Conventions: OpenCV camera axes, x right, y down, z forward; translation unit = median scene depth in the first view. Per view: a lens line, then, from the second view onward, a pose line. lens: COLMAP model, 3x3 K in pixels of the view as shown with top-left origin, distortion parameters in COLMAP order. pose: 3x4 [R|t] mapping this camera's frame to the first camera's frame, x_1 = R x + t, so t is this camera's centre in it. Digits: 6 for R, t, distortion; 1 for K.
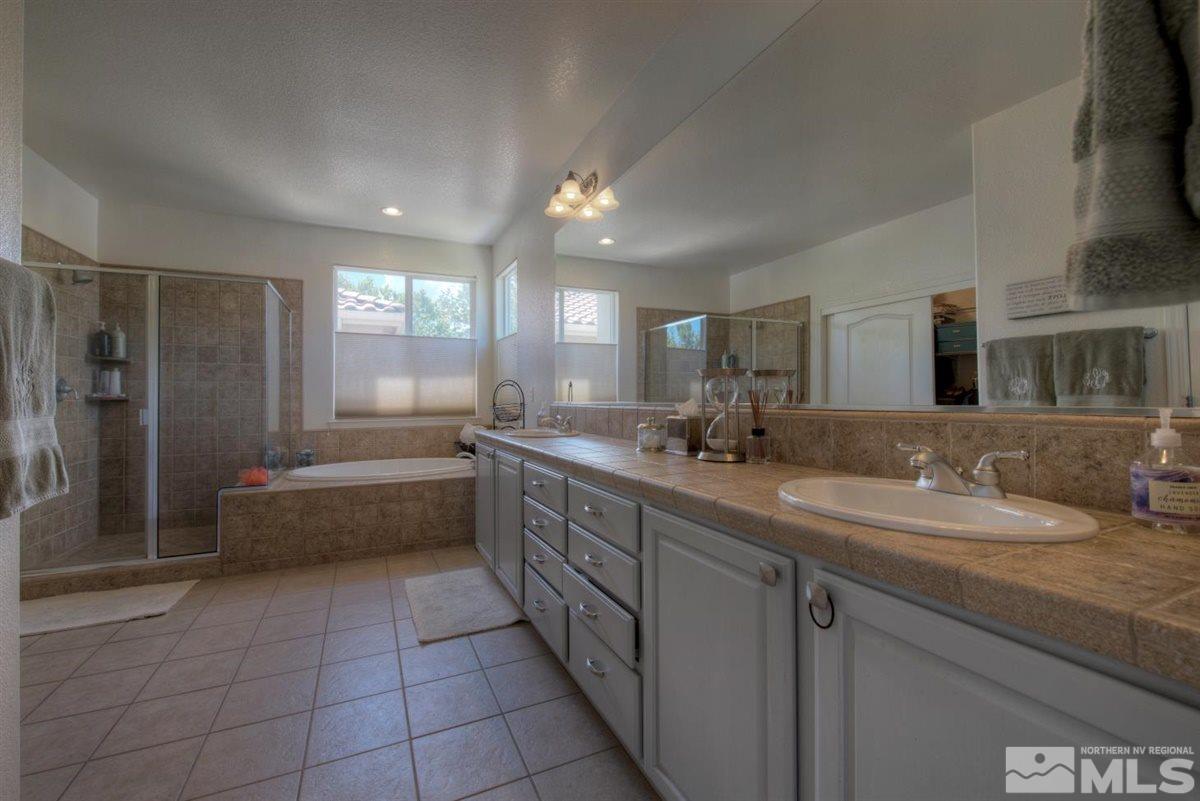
lens RADIAL K [[481.9, 0, 576.5], [0, 481.9, 393.4], [0, 0, 1]] dist [-0.000218, -0.000169]
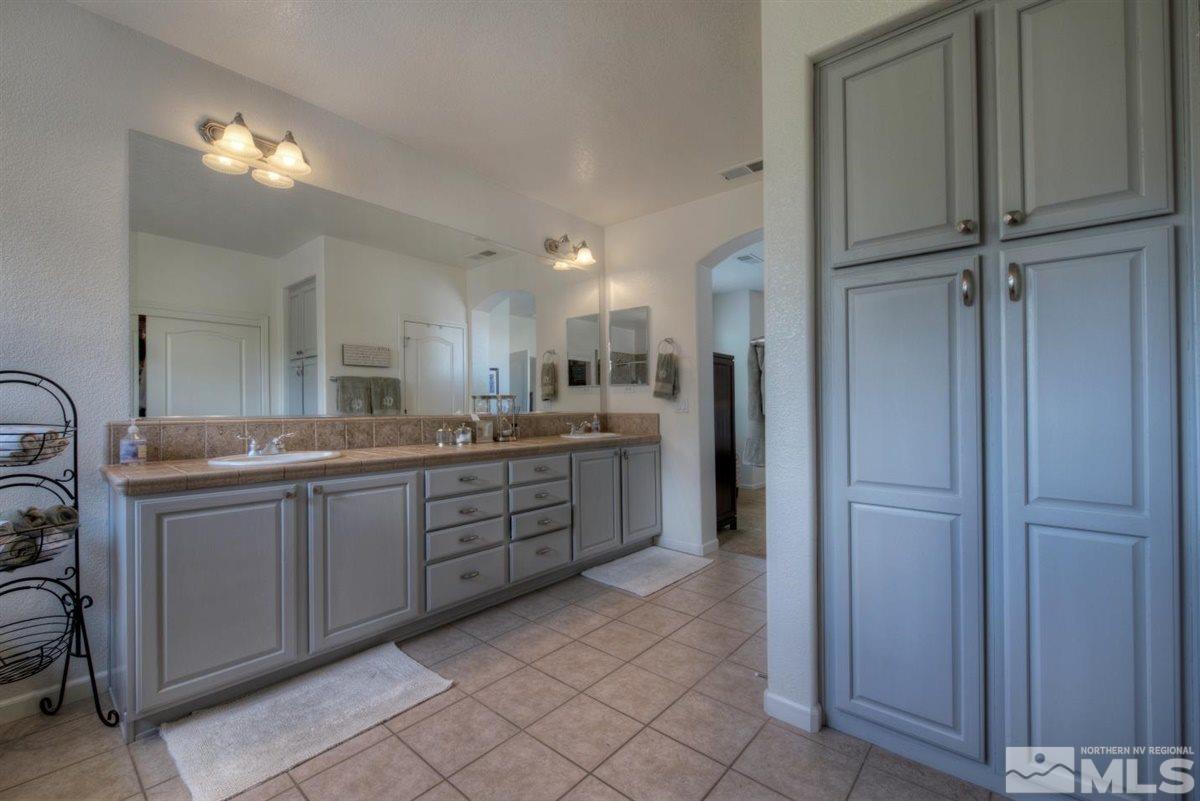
lens RADIAL K [[496.9, 0, 604.1], [0, 496.9, 408.8], [0, 0, 1]] dist [0.000380, -0.000121]
pose [[-0.424485, 0.002622, 0.905431, -1.466883], [0.008297, 0.999965, 0.000994, 0.007045], [-0.905397, 0.007935, -0.424492, 1.294015]]
